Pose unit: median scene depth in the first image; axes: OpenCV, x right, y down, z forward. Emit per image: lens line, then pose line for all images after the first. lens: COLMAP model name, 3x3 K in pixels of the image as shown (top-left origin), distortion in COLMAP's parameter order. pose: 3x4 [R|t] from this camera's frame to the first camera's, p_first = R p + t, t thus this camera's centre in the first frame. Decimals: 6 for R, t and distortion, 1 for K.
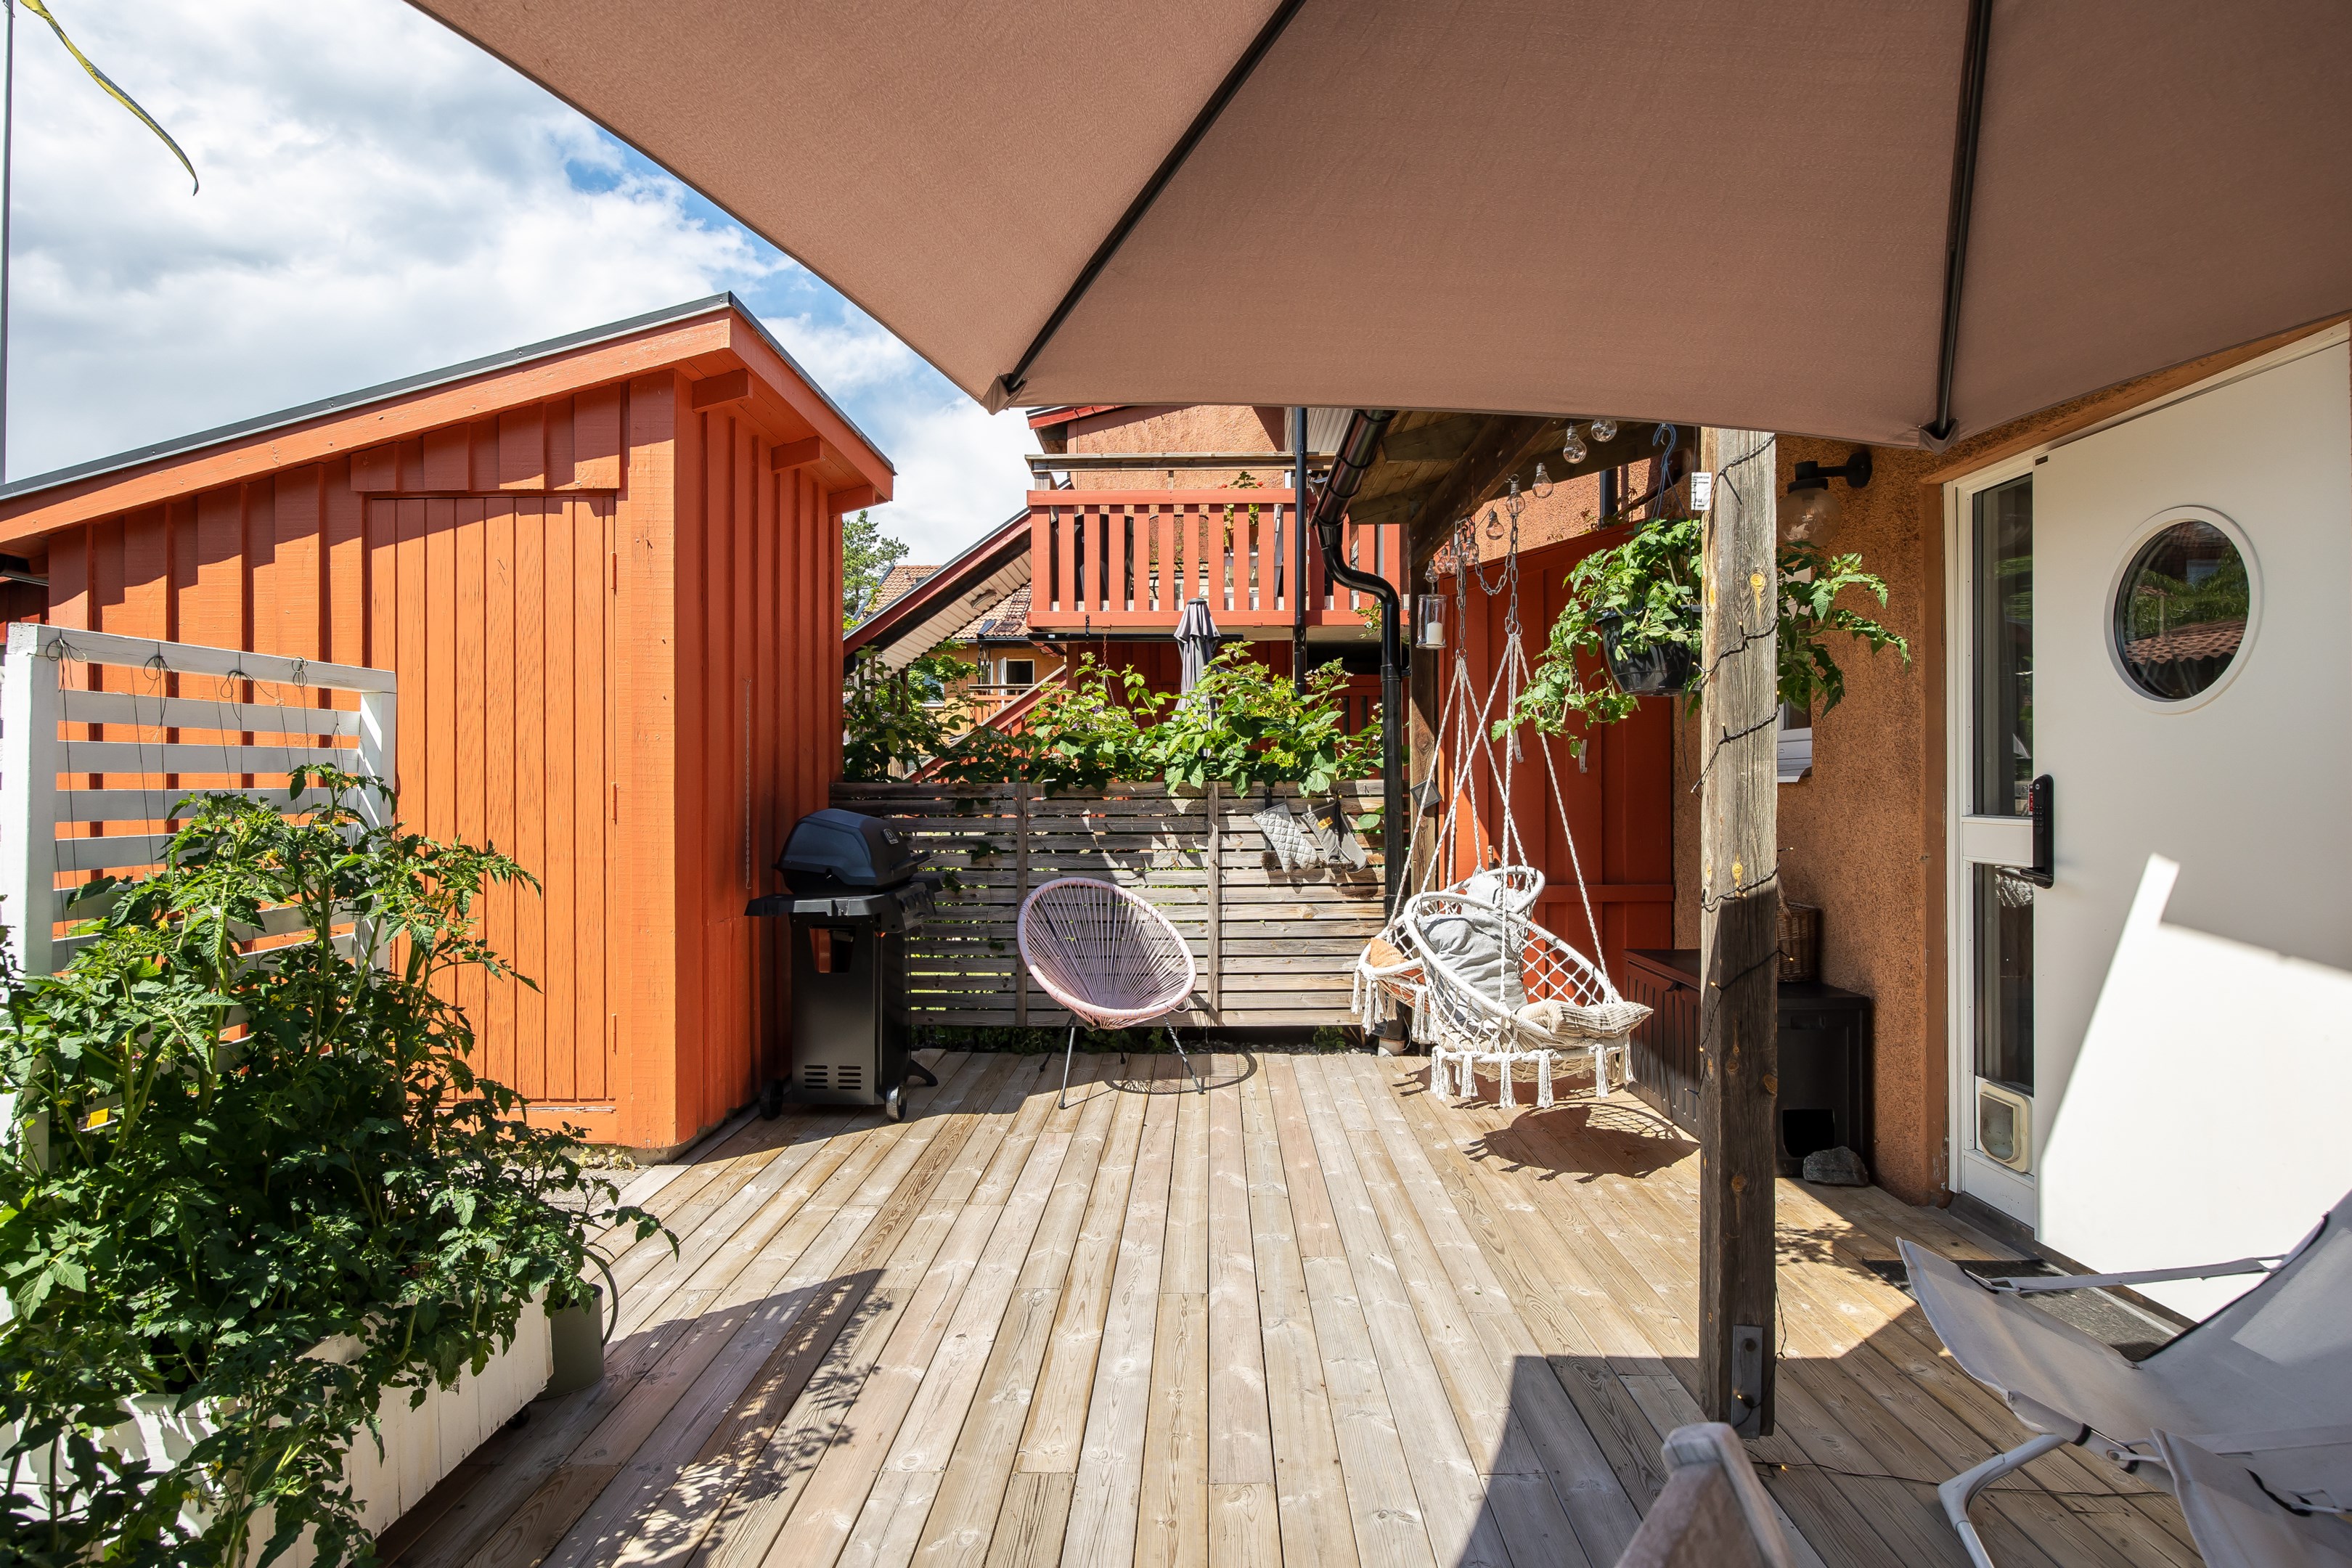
lens RADIAL K [[1283.5, 0, 1162.4], [0, 1283.5, 795.4], [0, 0, 1]] dist [0.000873, -0.001157]
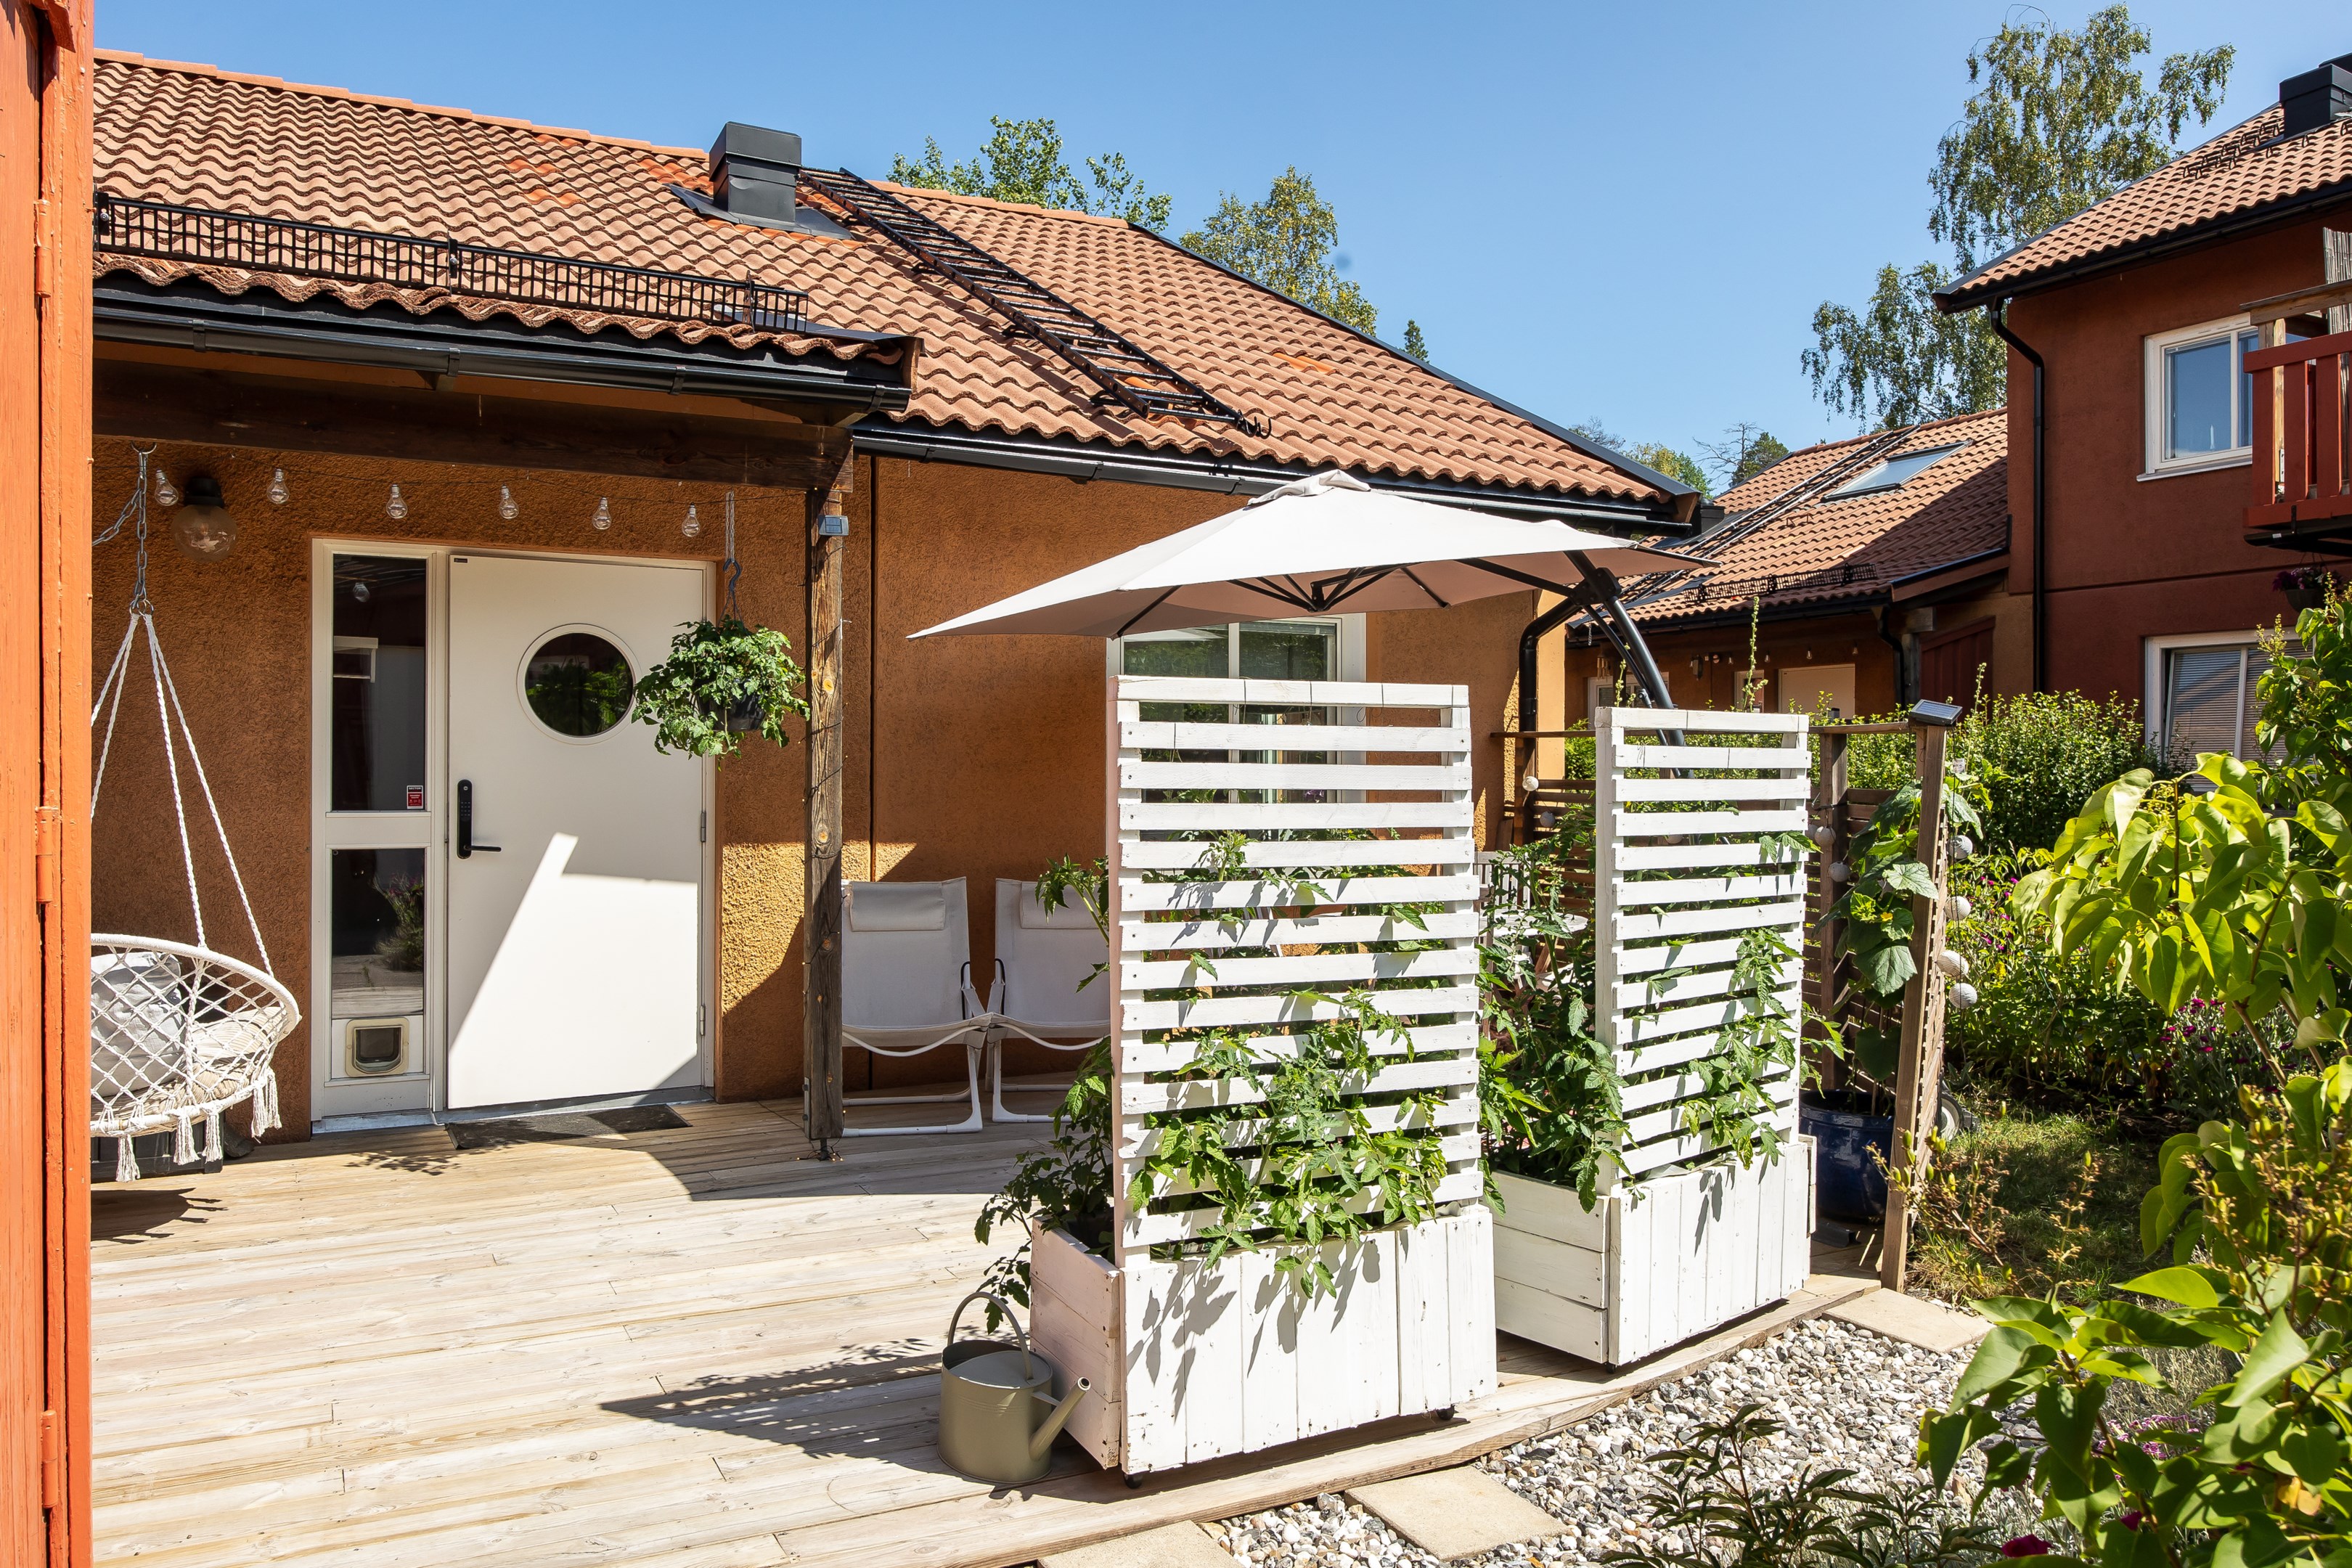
lens RADIAL K [[1521.2, 0, 1179.1], [0, 1521.2, 787.4], [0, 0, 1]] dist [-0.004457, -0.001171]
pose [[-0.499734, 0.002657, 0.866175, -1.462200], [0.003618, 0.999993, -0.000980, -0.009242], [-0.866171, 0.002644, -0.499740, 1.407067]]
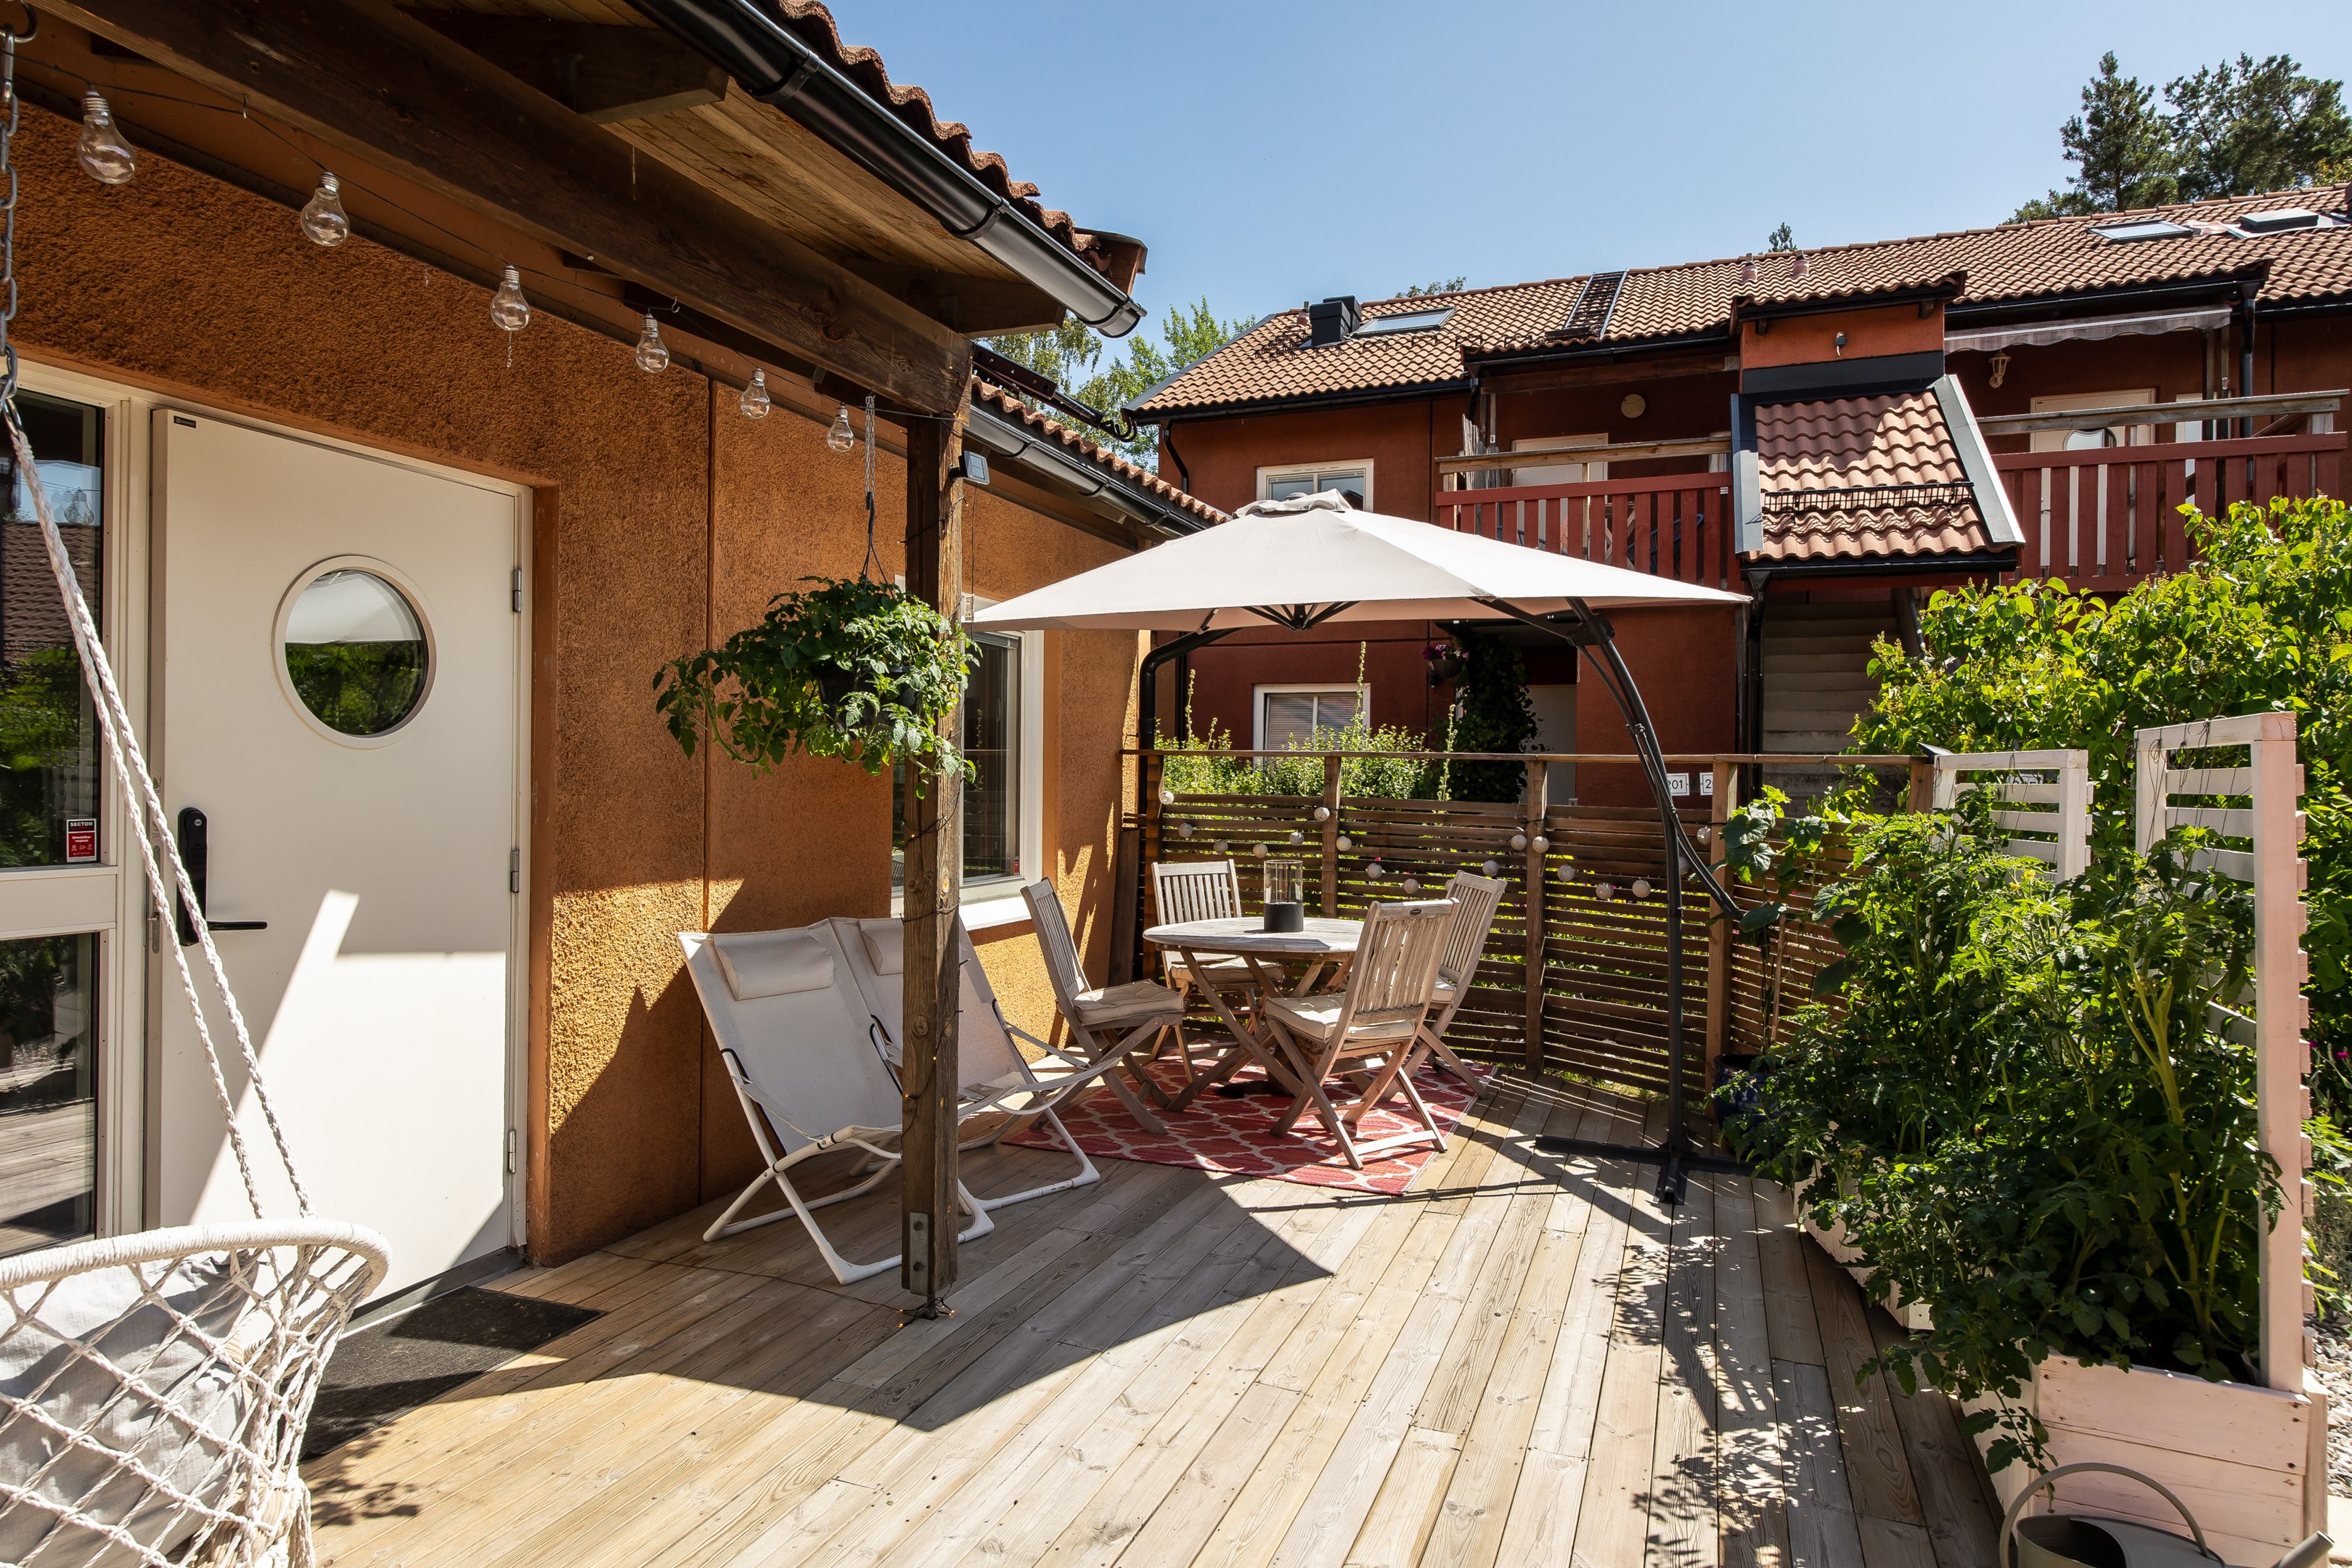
lens RADIAL K [[1283.5, 0, 1167.4], [0, 1283.5, 783.3], [0, 0, 1]] dist [0.000873, -0.001157]
pose [[-0.936871, -0.003348, 0.349659, -0.230827], [-0.003385, 0.999994, 0.000505, -0.046709], [-0.349659, -0.000710, -0.936877, 1.887518]]
